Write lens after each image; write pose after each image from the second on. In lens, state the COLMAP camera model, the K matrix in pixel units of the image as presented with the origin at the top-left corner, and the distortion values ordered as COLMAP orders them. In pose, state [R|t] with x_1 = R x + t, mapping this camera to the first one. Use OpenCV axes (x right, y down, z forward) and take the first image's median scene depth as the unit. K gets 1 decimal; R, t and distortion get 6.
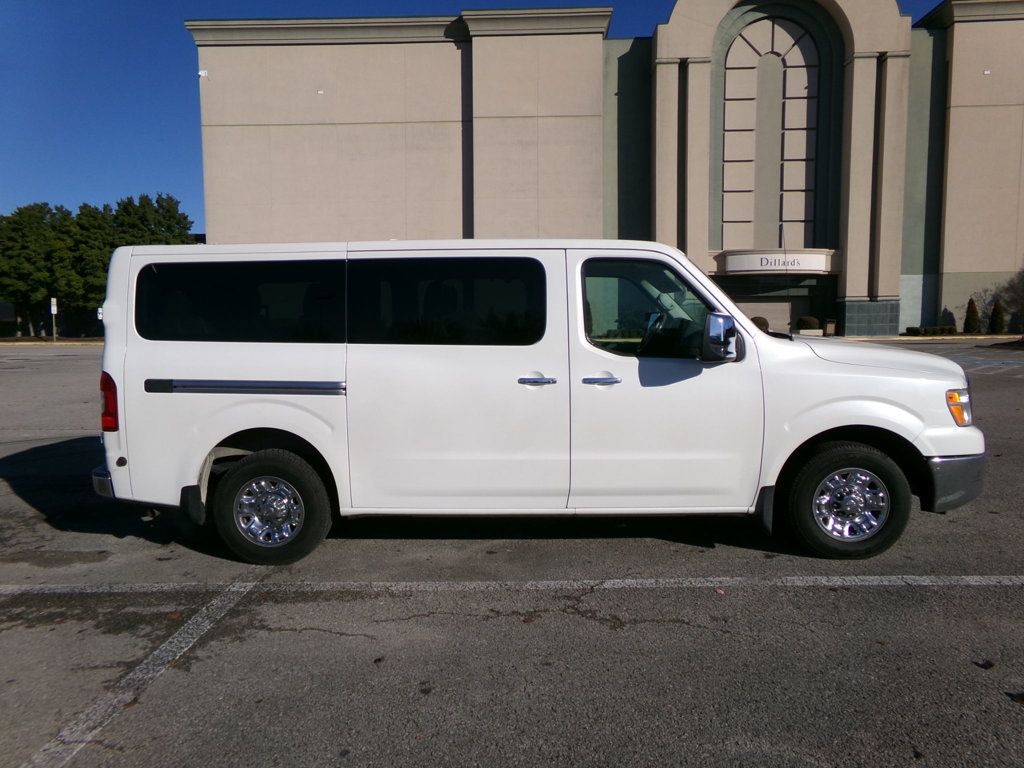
lens RADIAL K [[693.6, 0, 508.0], [0, 693.6, 382.3], [0, 0, 1]] dist [0.012955, 0.004776]
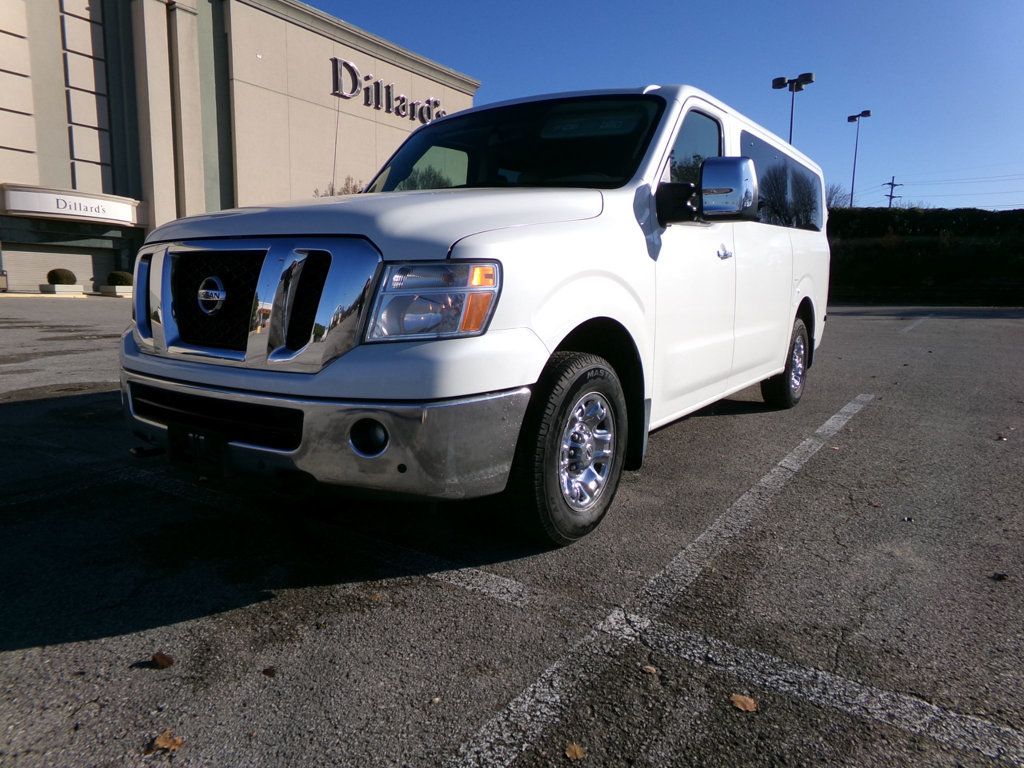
lens RADIAL K [[693.6, 0, 508.0], [0, 693.6, 382.3], [0, 0, 1]] dist [0.012955, 0.004776]
pose [[0.513574, -0.093191, 0.852970, -0.098745], [0.055793, 0.995608, 0.075182, 0.009572], [-0.856229, 0.008978, 0.516518, 0.096508]]
